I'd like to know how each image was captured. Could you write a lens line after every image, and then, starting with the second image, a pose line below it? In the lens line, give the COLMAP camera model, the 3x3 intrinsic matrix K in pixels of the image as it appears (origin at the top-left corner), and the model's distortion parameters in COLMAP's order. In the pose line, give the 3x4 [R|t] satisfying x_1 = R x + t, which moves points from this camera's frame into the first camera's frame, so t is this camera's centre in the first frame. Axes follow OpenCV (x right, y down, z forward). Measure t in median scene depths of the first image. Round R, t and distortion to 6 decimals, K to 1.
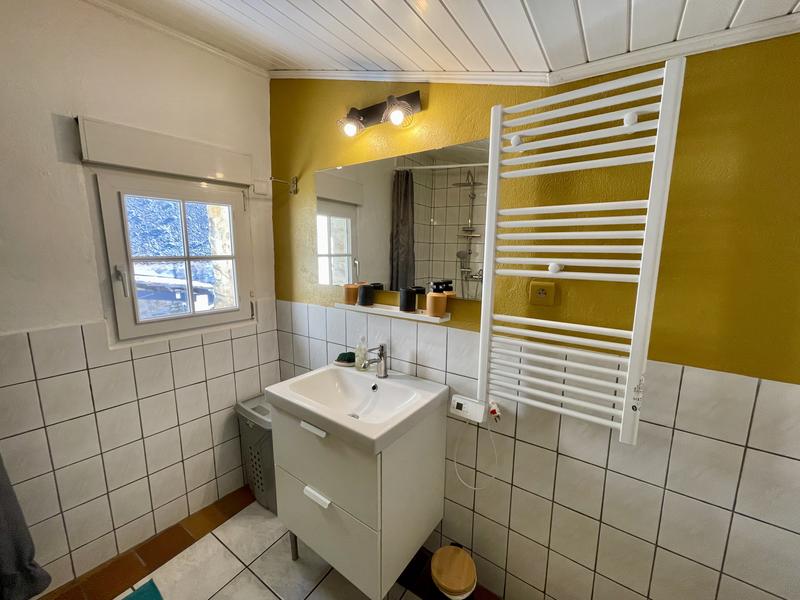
lens RADIAL K [[323.1, 0, 400.6], [0, 323.1, 299.4], [0, 0, 1]] dist [-0.000635, 0.000681]
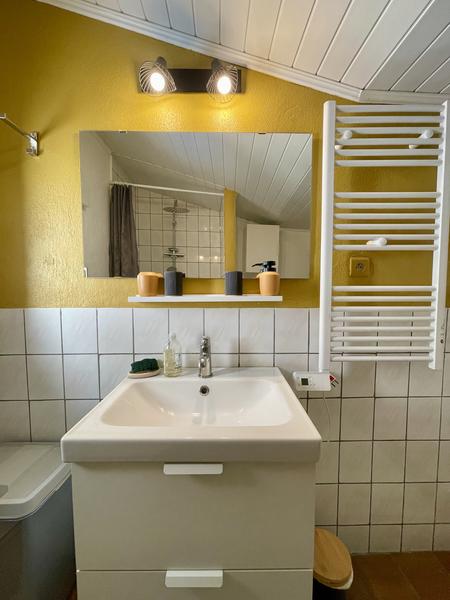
lens RADIAL K [[242.4, 0, 224.1], [0, 242.4, 300.2], [0, 0, 1]] dist [-0.000635, 0.000681]
pose [[0.803445, -0.047345, 0.593493, -0.422210], [0.101069, 0.993211, -0.057591, 0.086580], [-0.586737, 0.106255, 0.802776, 0.465076]]
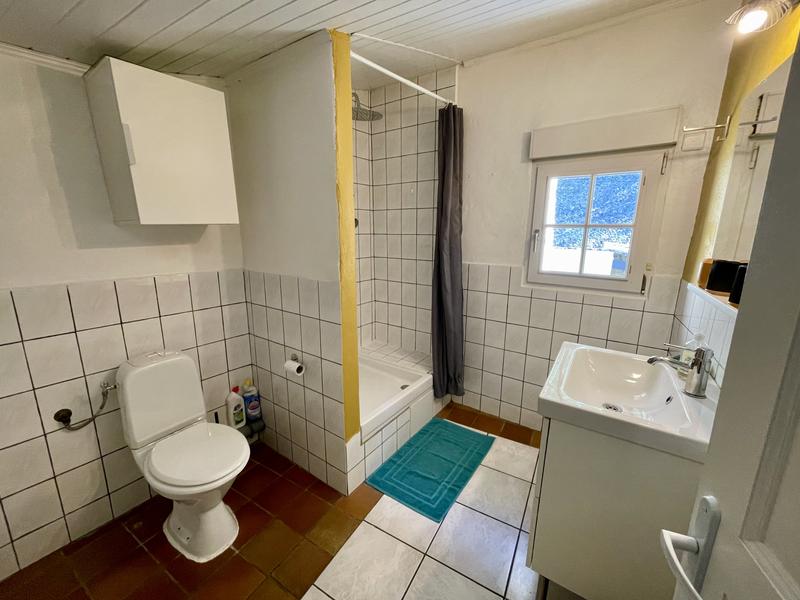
lens RADIAL K [[323.1, 0, 398.0], [0, 323.1, 298.2], [0, 0, 1]] dist [-0.000635, 0.000681]
pose [[0.055668, 0.201752, -0.977853, 0.571071], [-0.170937, 0.966838, 0.189748, 0.021897], [0.983708, 0.156589, 0.088309, 0.321175]]
